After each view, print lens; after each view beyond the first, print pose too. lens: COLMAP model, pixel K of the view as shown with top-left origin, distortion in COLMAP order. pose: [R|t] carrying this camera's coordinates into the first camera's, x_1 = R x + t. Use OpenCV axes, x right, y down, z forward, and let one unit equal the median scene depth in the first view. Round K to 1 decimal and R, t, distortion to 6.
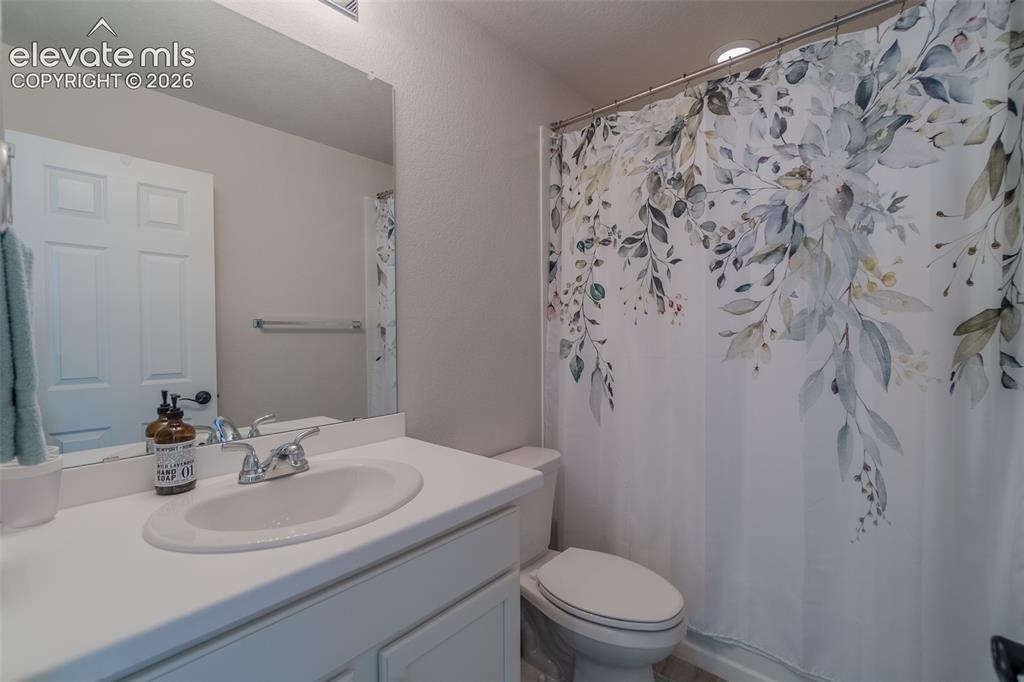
lens RADIAL K [[437.3, 0, 505.1], [0, 437.3, 334.7], [0, 0, 1]] dist [-0.002591, 0.000223]
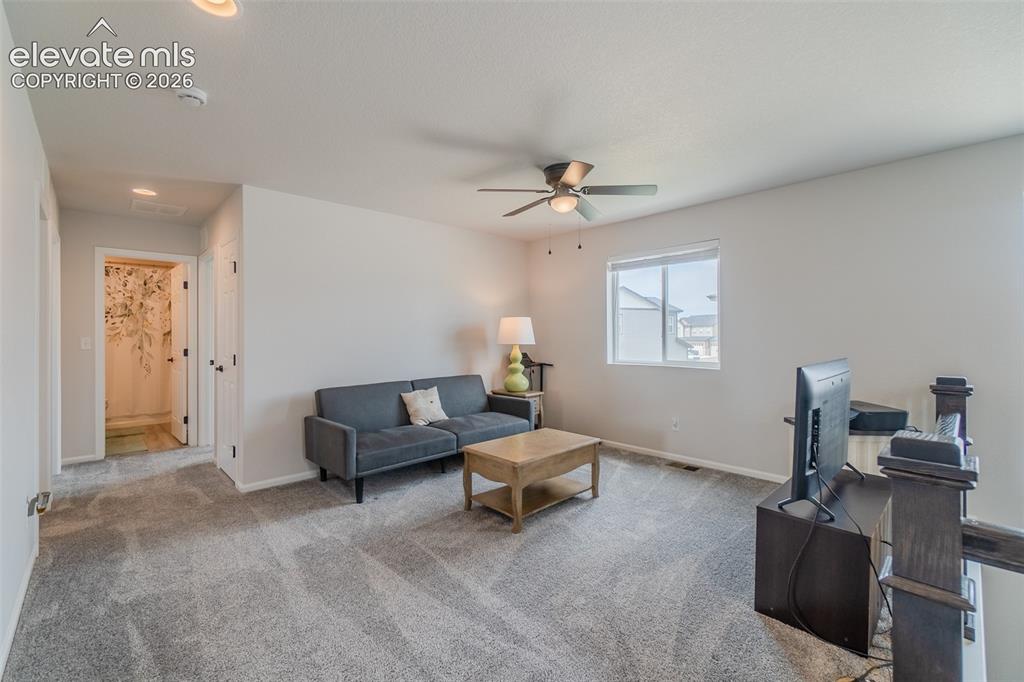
lens RADIAL K [[437.3, 0, 505.1], [0, 437.3, 334.7], [0, 0, 1]] dist [-0.002591, 0.000223]
pose [[0.087908, 0.008884, 0.996089, -3.239332], [0.008101, 0.999921, -0.009633, 0.059617], [-0.996096, 0.008916, 0.087829, -3.003038]]
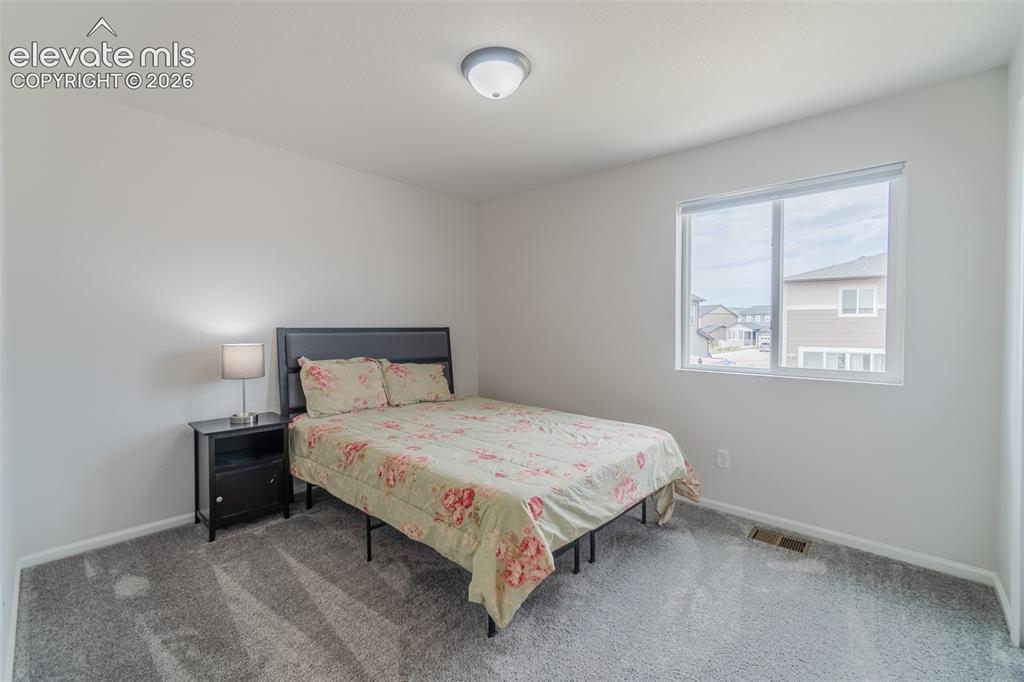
lens RADIAL K [[437.6, 0, 524.3], [0, 437.6, 338.0], [0, 0, 1]] dist [-0.000441, 0.000038]
pose [[0.001340, -0.014861, 0.999889, -1.786753], [0.004940, 0.999877, 0.014854, 0.074219], [-0.999987, 0.004920, 0.001413, -2.832021]]
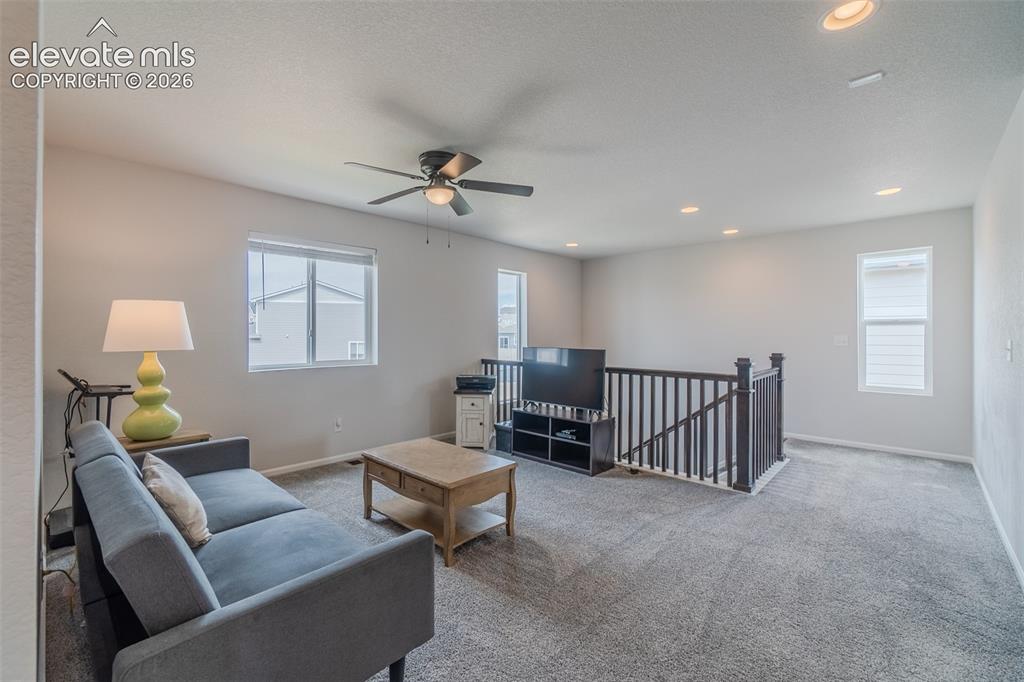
lens RADIAL K [[437.3, 0, 505.1], [0, 437.3, 334.7], [0, 0, 1]] dist [-0.002591, 0.000223]
pose [[-0.999718, 0.006080, 0.022944, -1.325711], [0.006252, 0.999953, 0.007416, 0.029181], [-0.022897, 0.007557, -0.999709, -0.973245]]
